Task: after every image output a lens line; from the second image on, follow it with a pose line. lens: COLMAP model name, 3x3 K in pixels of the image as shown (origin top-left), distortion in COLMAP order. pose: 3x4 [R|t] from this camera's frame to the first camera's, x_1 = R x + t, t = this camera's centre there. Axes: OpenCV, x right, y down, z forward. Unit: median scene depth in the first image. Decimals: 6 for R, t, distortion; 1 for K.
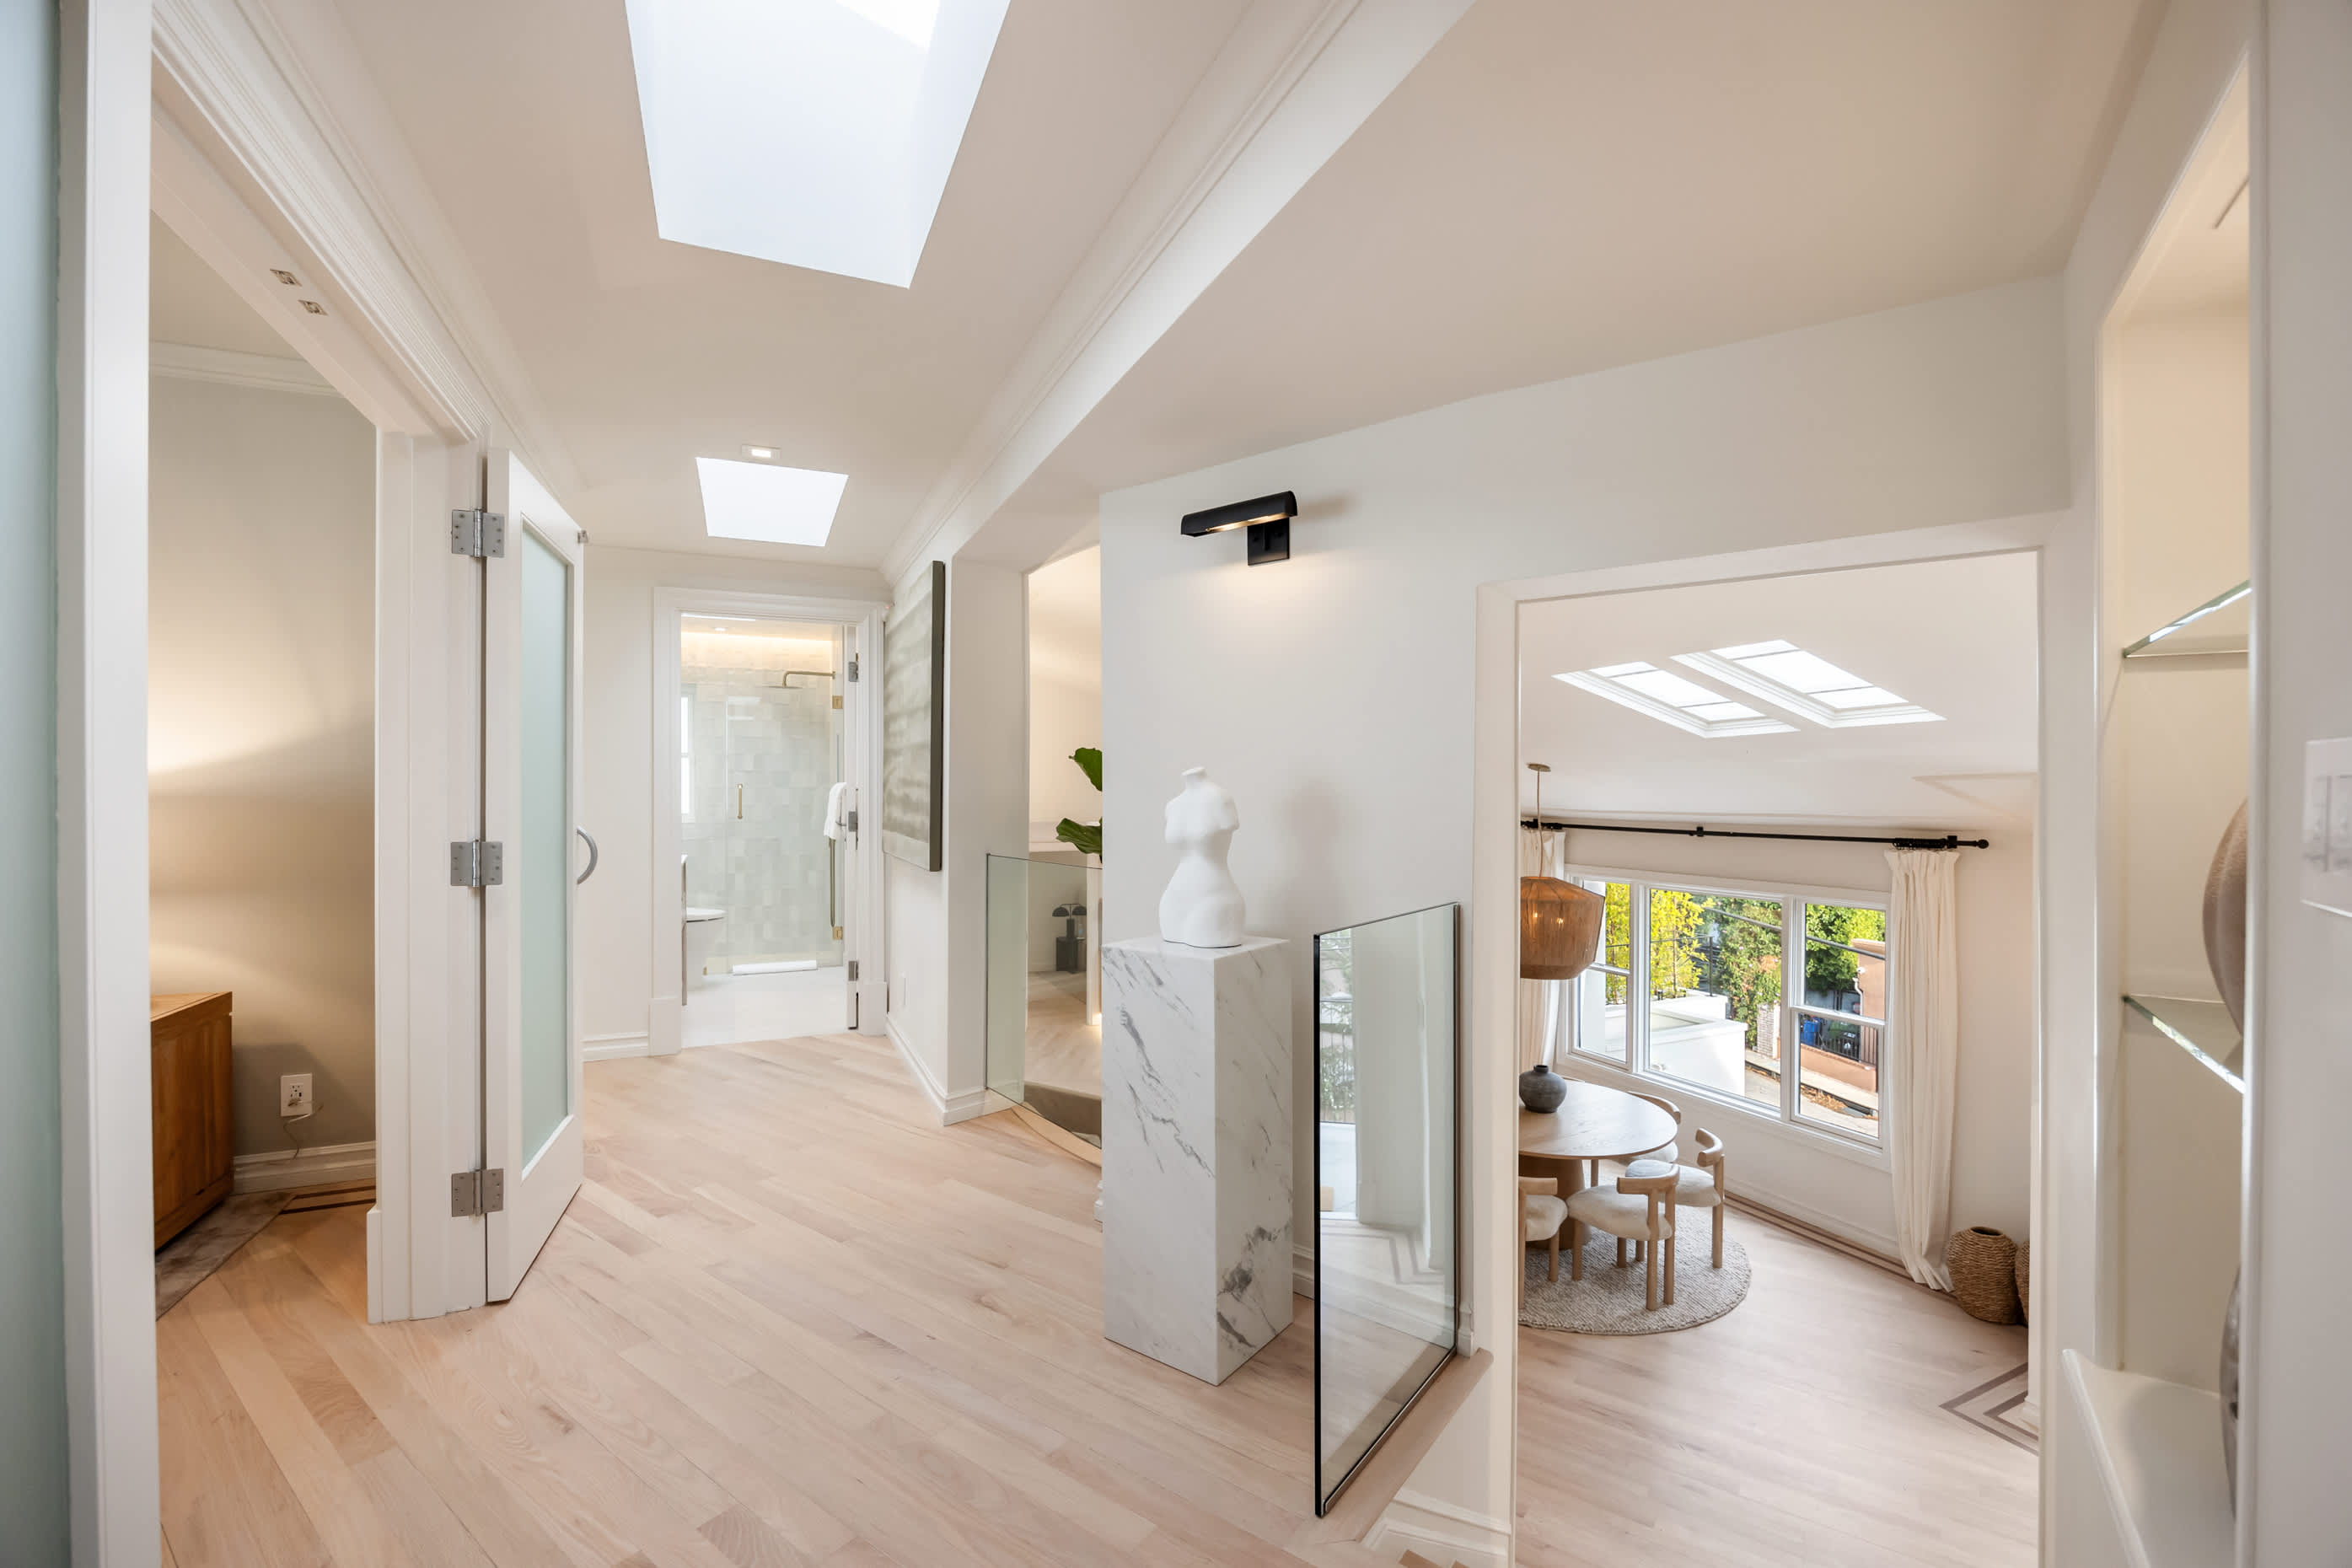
lens RADIAL K [[997.4, 0, 1179.4], [0, 997.4, 795.2], [0, 0, 1]] dist [0.000050, 0.000010]
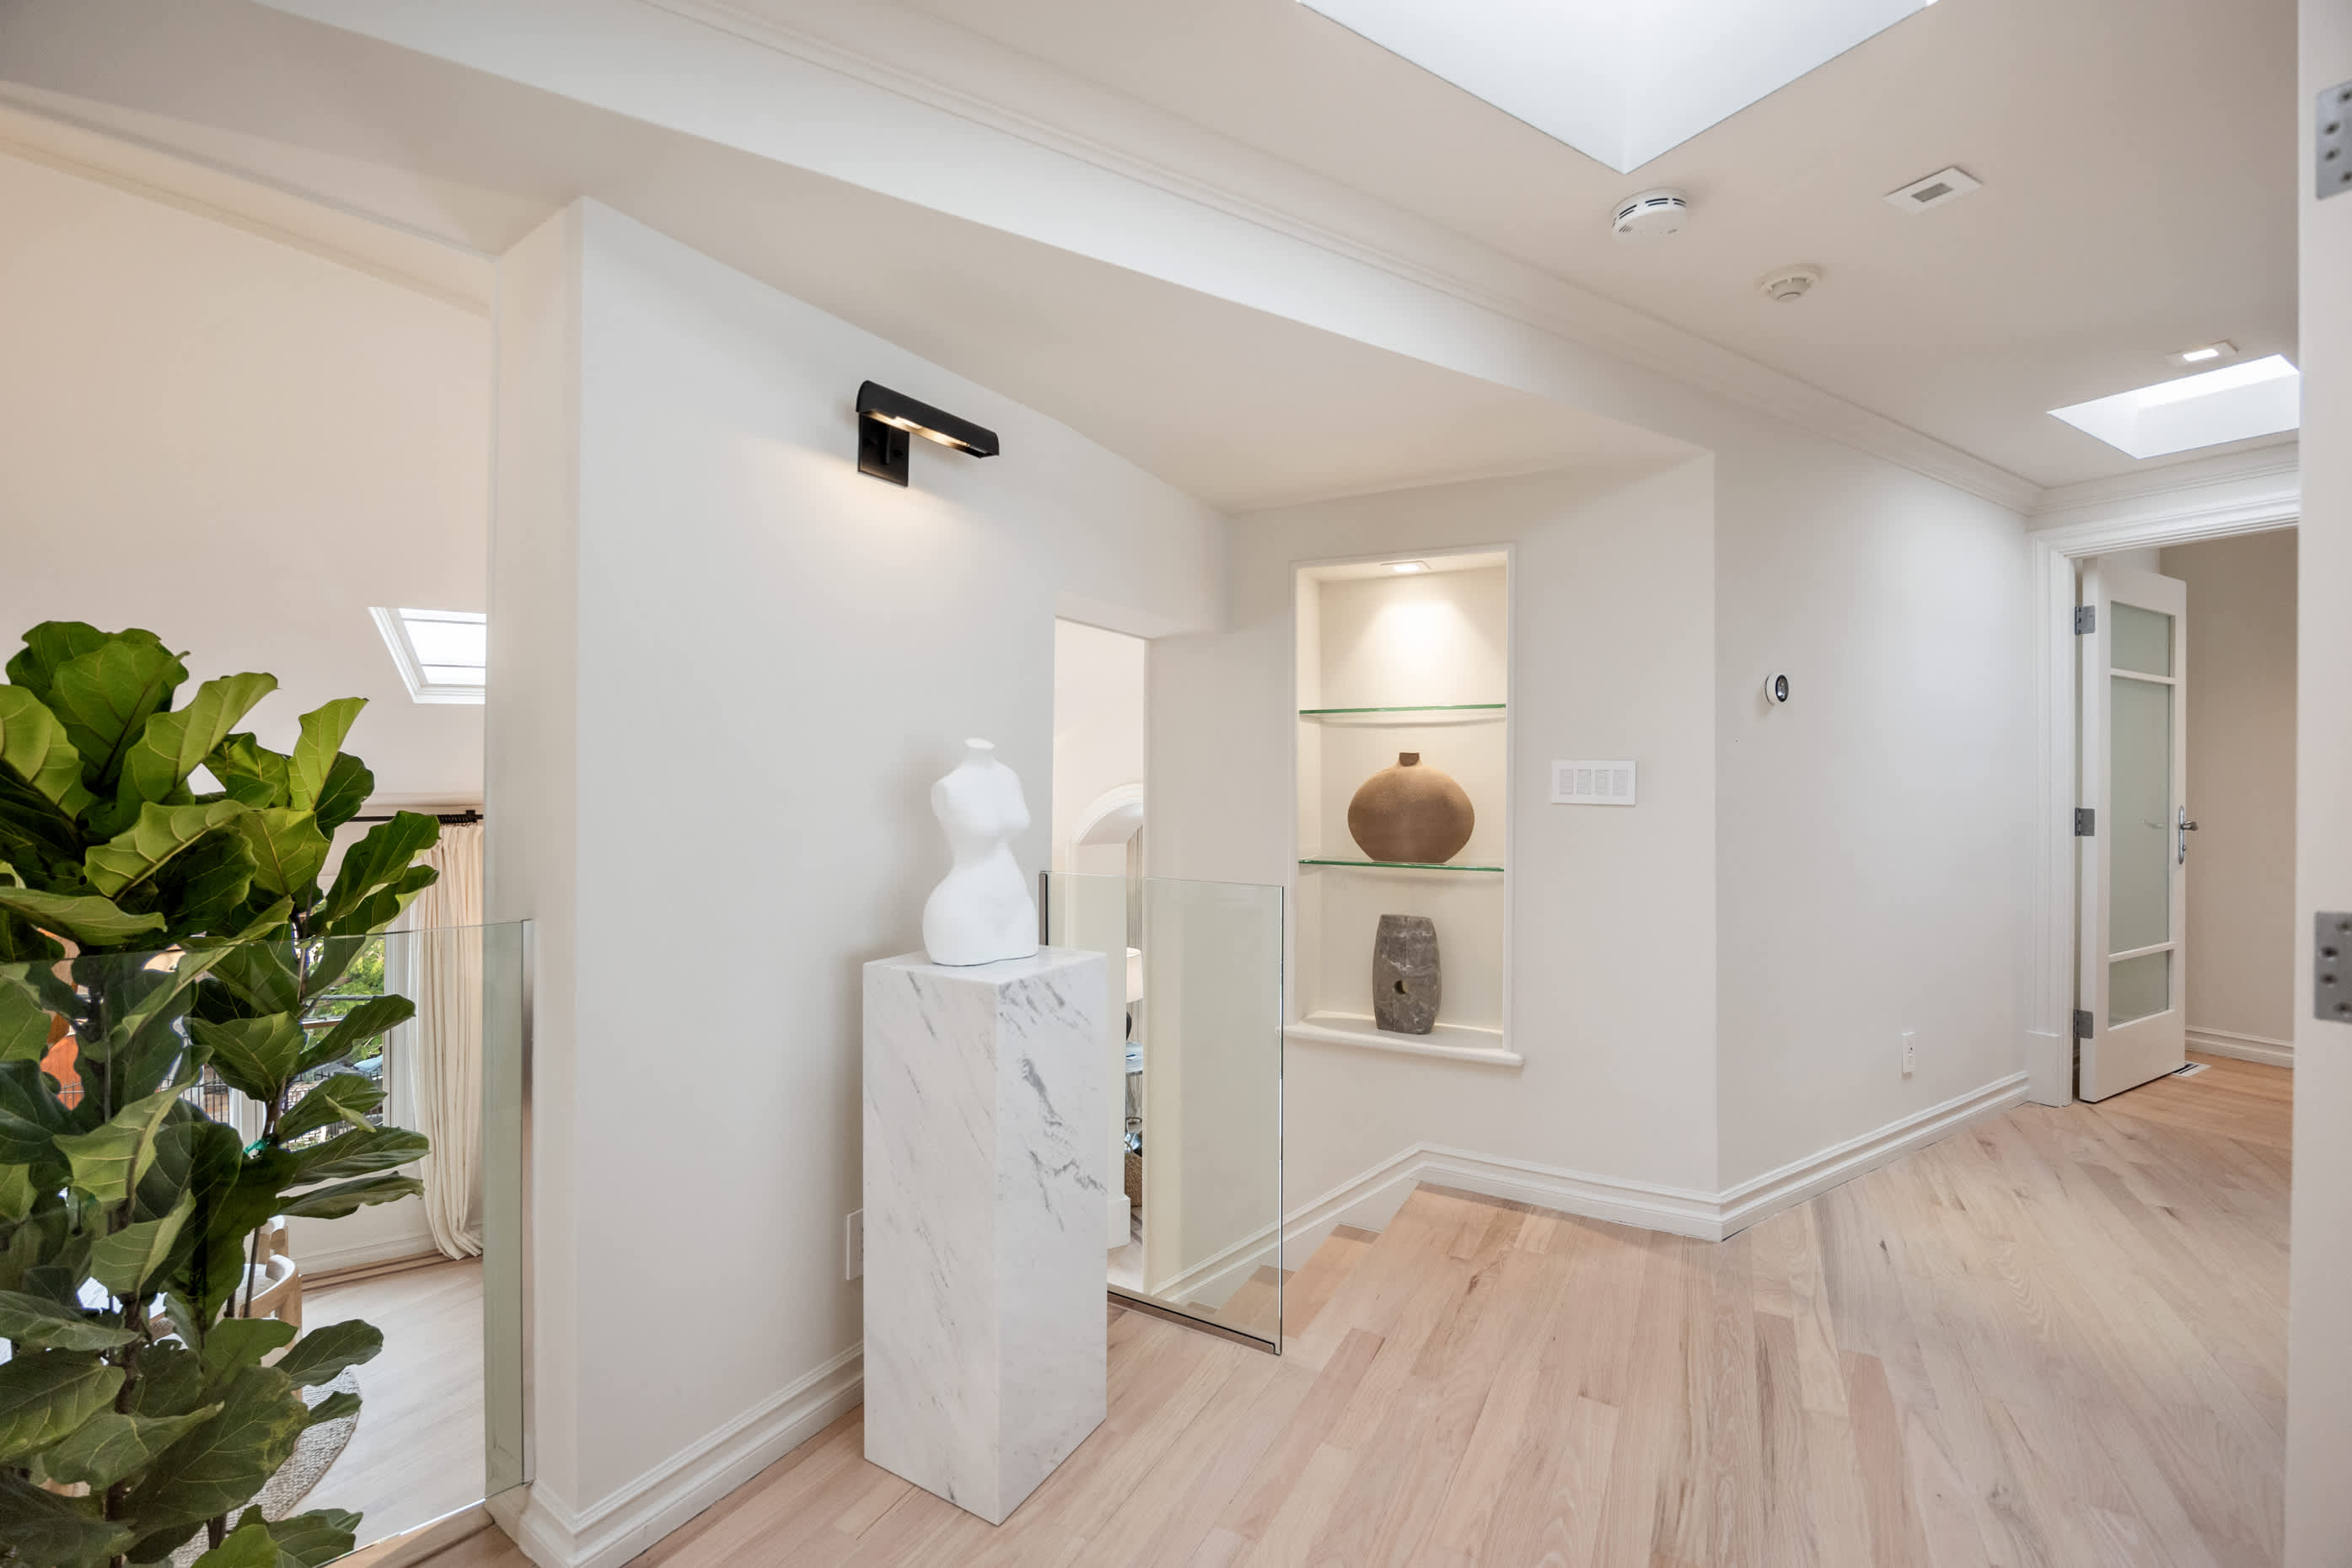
lens RADIAL K [[999.3, 0, 1177.7], [0, 999.3, 774.2], [0, 0, 1]] dist [0.000109, 0.000033]
pose [[-0.119422, -0.007454, 0.992816, -0.824419], [0.003148, 0.999964, 0.007886, -0.005746], [-0.992839, 0.004067, -0.119395, 0.978949]]
